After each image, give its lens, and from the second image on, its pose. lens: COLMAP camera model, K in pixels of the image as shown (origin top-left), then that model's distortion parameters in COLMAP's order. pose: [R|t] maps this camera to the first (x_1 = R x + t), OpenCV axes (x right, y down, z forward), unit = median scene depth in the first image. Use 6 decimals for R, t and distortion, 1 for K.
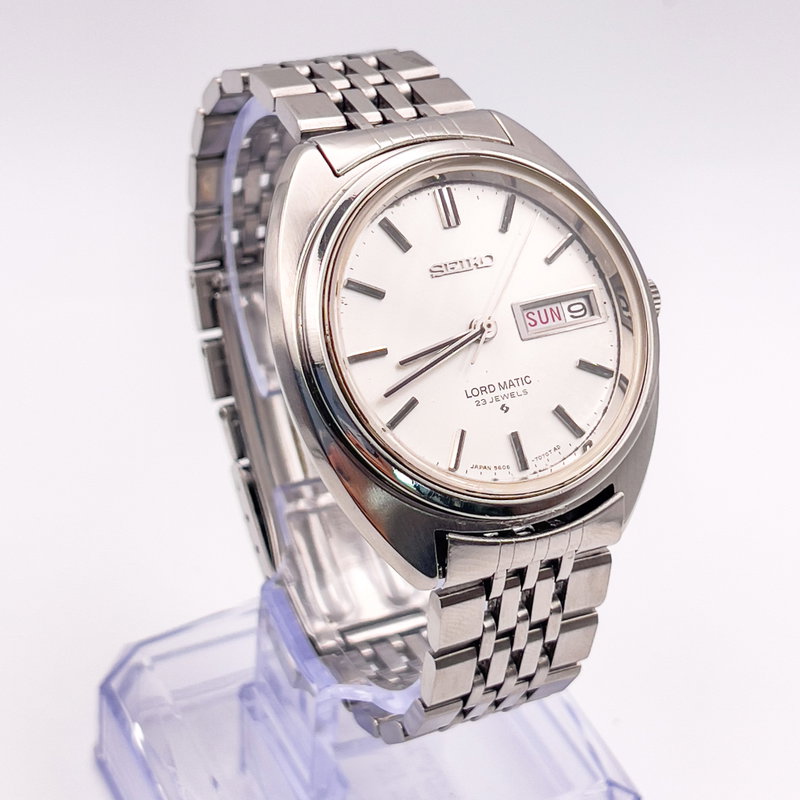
lens RADIAL K [[2126.1, 0, 400.0], [0, 2126.1, 400.0], [0, 0, 1]] dist [0.014323, 0.449638]
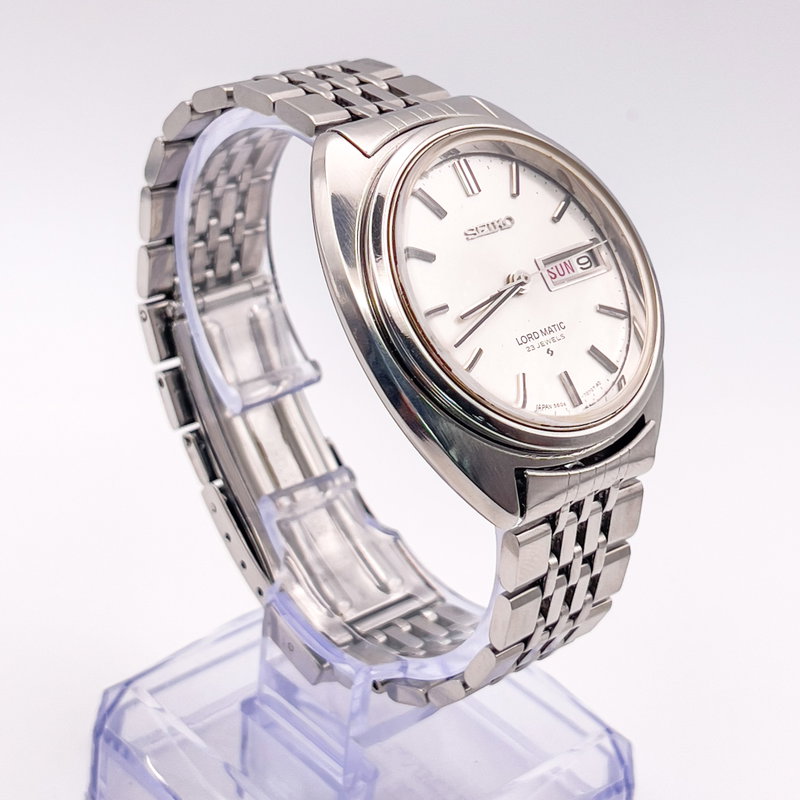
lens RADIAL K [[2126.1, 0, 400.0], [0, 2126.1, 400.0], [0, 0, 1]] dist [0.014323, 0.449638]
pose [[0.961319, -0.122932, 0.246482, -0.283257], [0.144806, 0.986793, -0.072606, 0.092072], [-0.234301, 0.105490, 0.966424, -0.020630]]
